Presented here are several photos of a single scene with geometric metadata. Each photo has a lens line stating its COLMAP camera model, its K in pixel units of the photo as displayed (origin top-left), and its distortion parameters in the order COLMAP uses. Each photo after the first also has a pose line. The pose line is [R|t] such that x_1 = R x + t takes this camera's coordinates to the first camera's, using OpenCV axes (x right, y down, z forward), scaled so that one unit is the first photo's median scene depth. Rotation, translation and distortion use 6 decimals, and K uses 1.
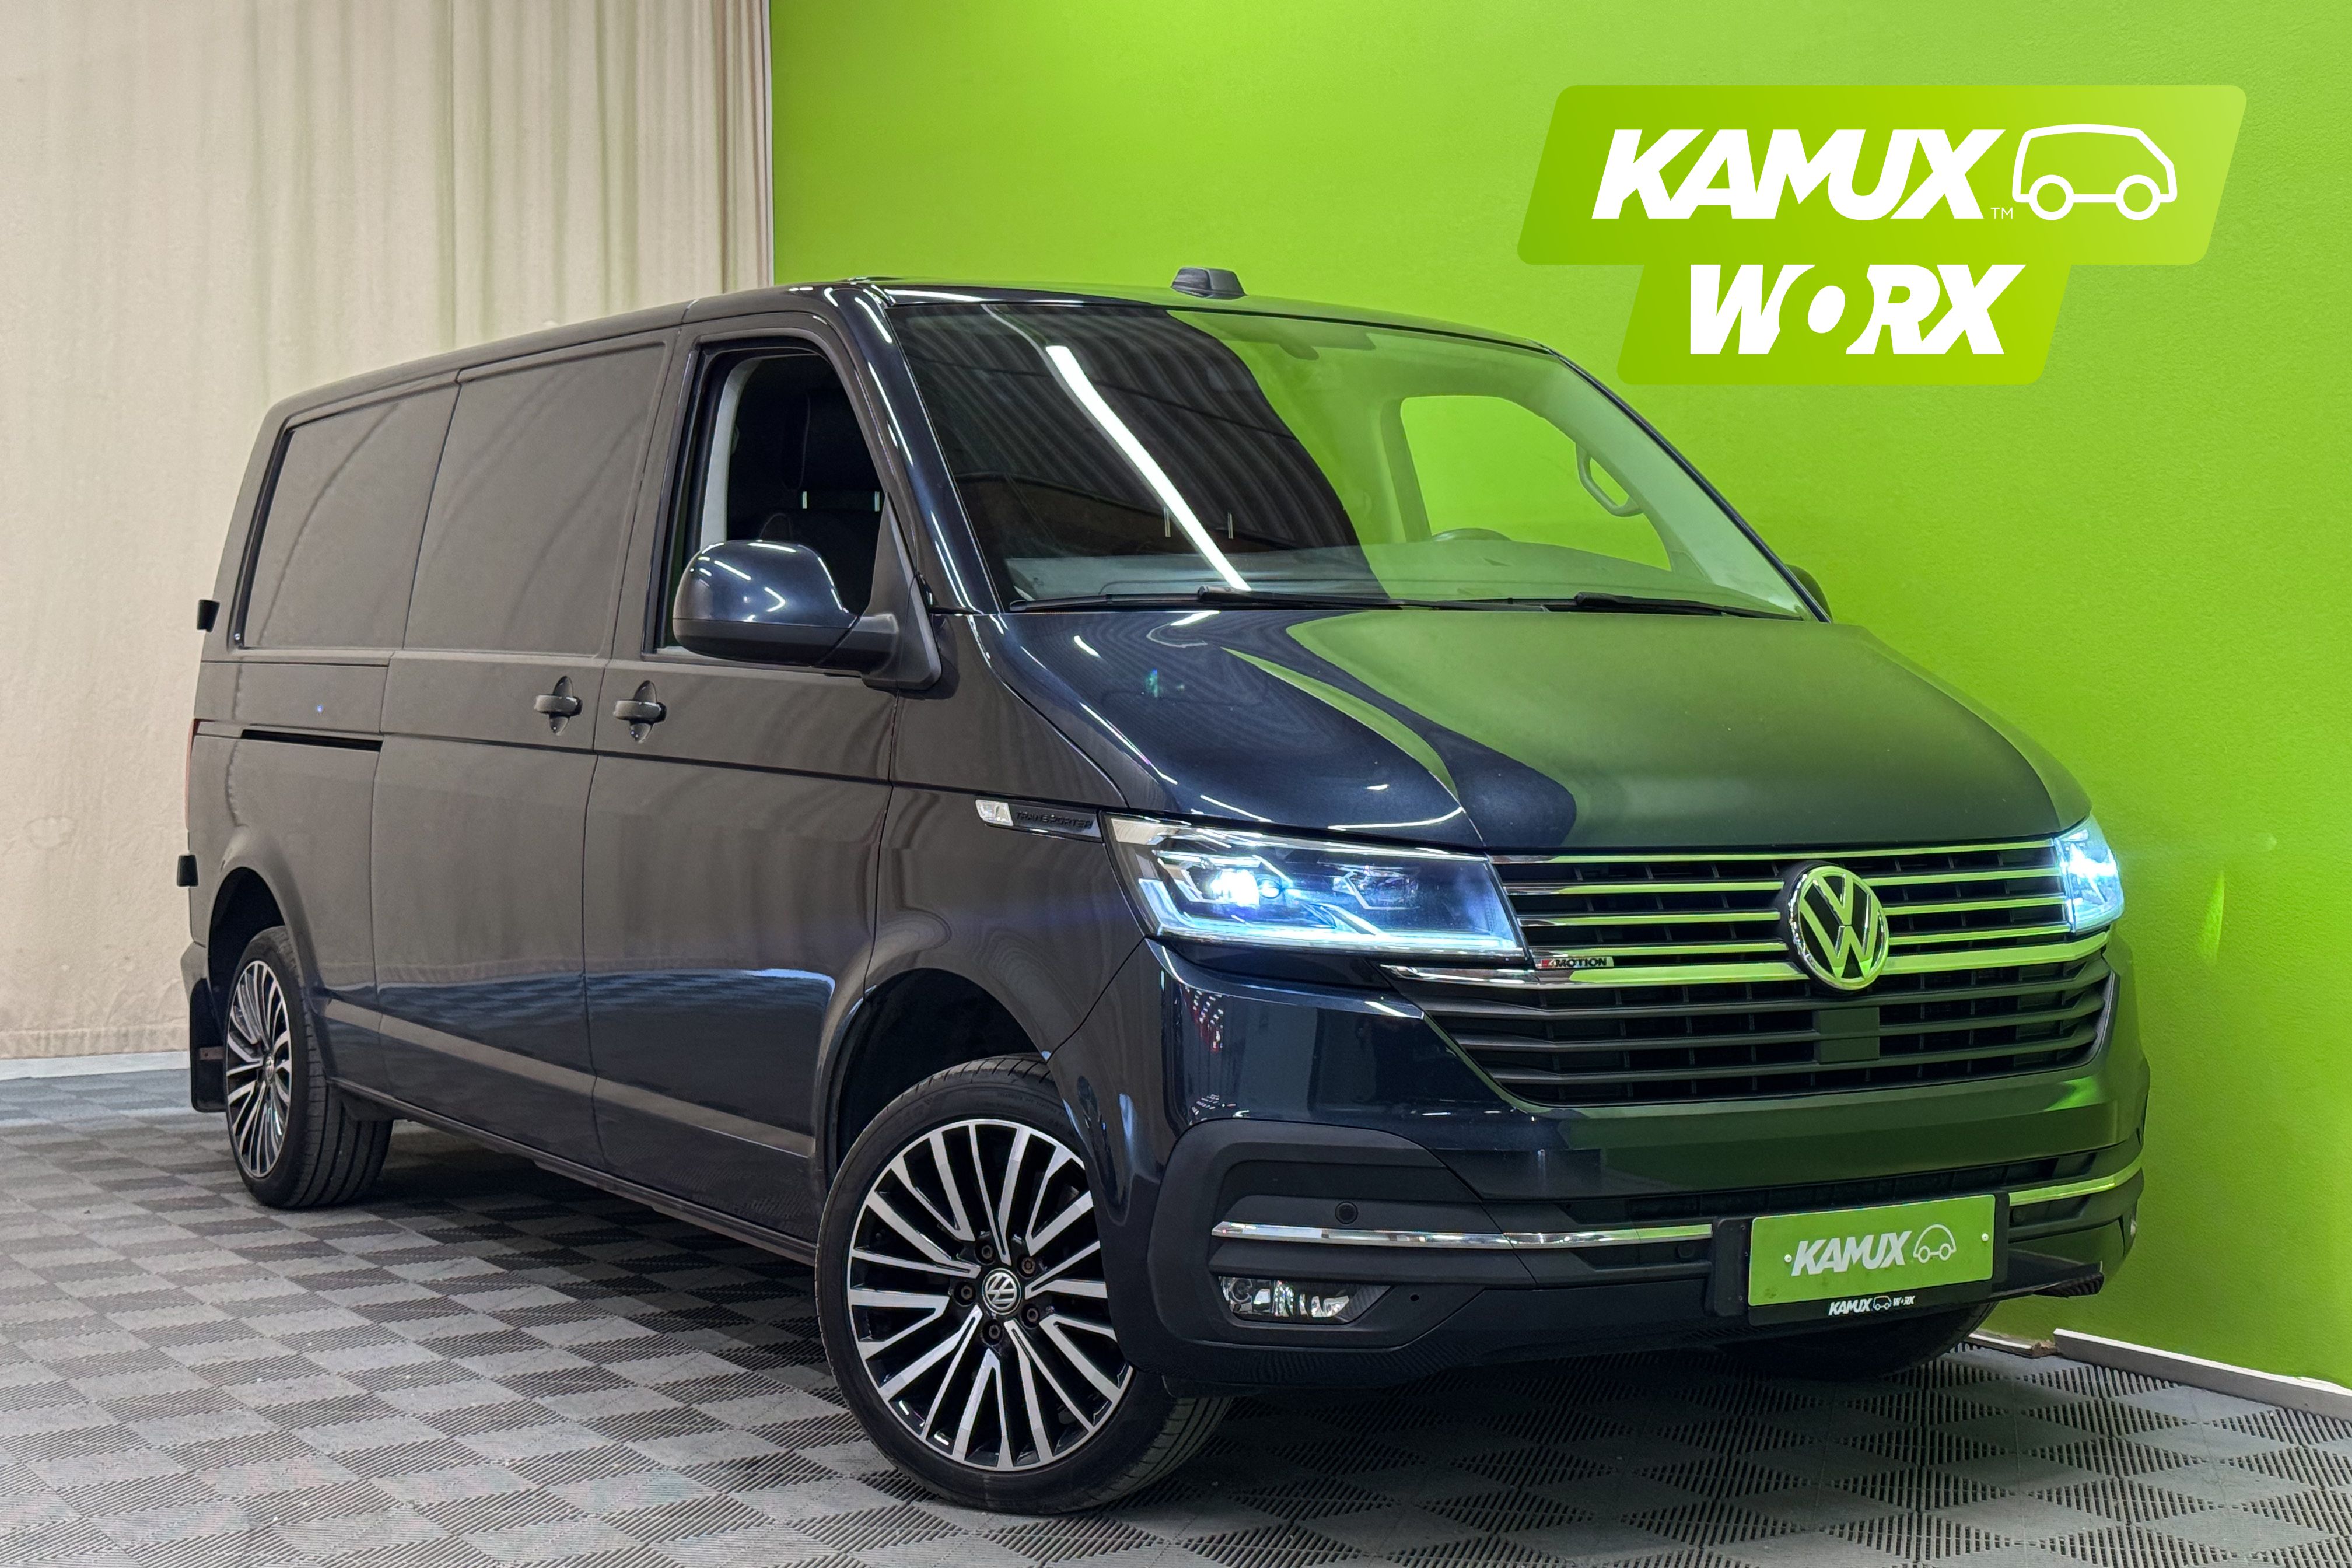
lens RADIAL K [[3416.6, 0, 1171.0], [0, 3416.6, 787.5], [0, 0, 1]] dist [0.066249, 0.000000]
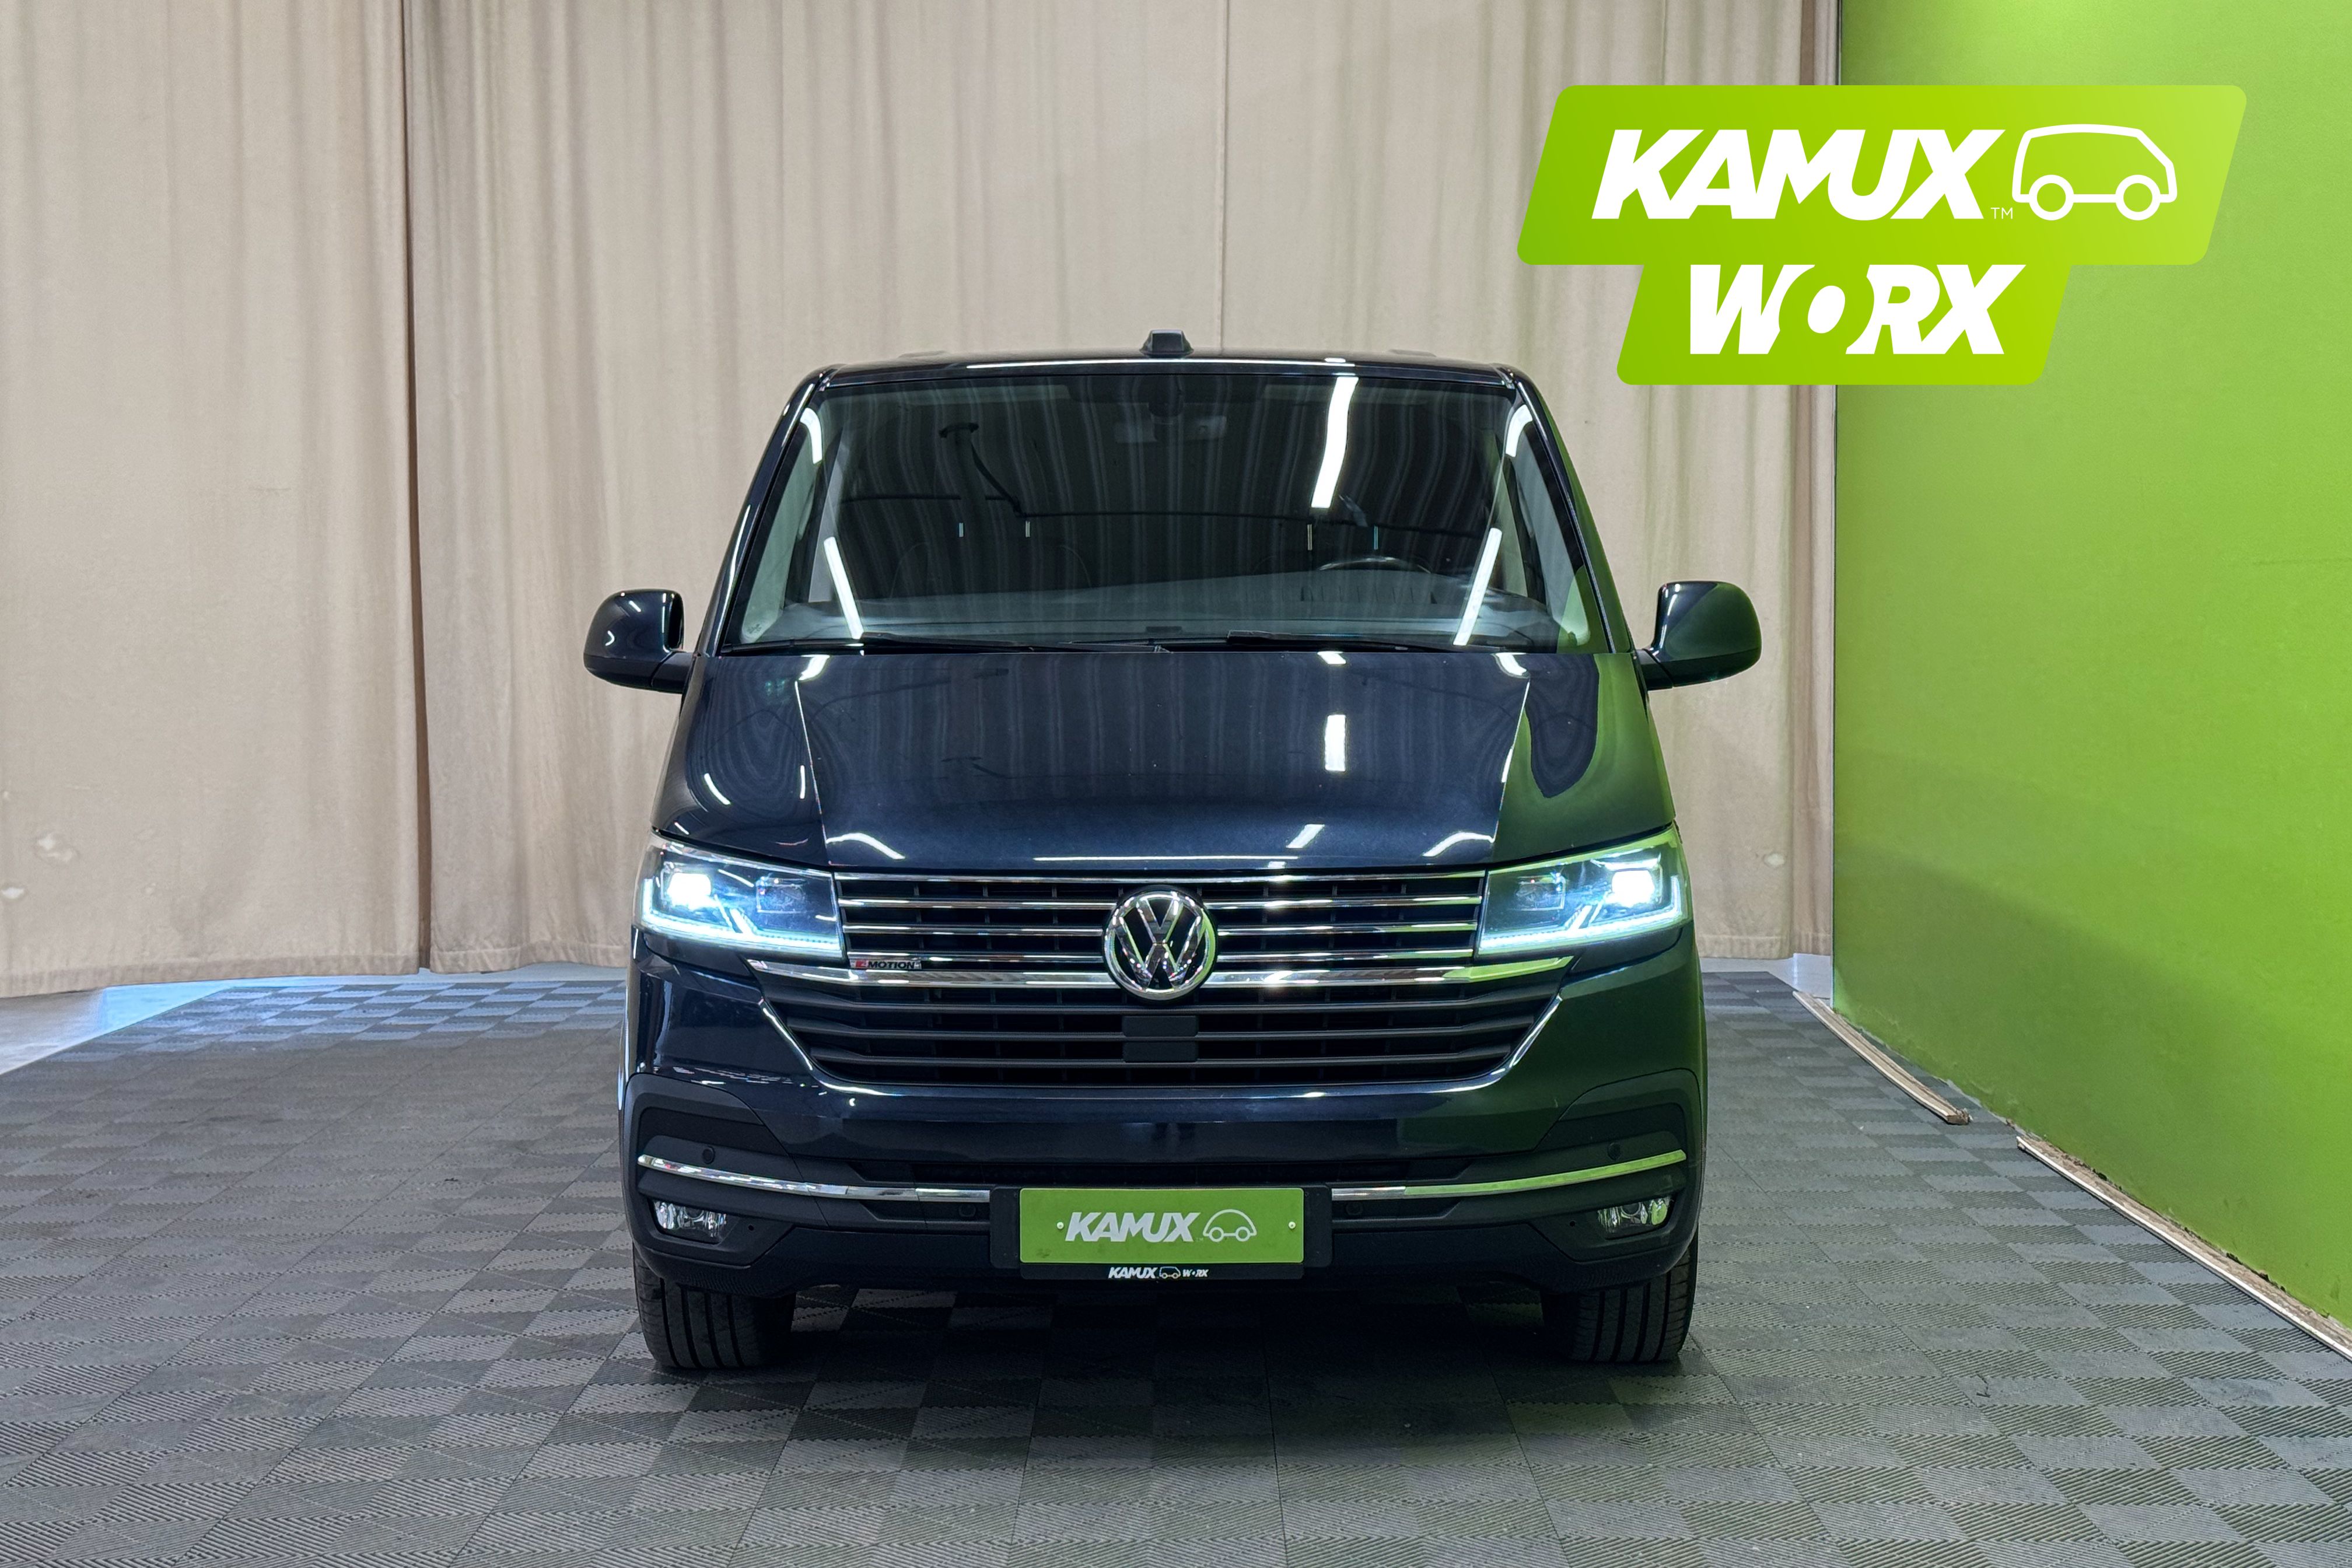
lens RADIAL K [[3416.6, 0, 1178.1], [0, 3416.6, 774.4], [0, 0, 1]] dist [0.066249, 0.000000]
pose [[0.854603, 0.025520, -0.518654, 0.804024], [-0.009347, 0.999386, 0.033773, -0.055525], [0.519197, -0.024015, 0.854317, 0.027013]]
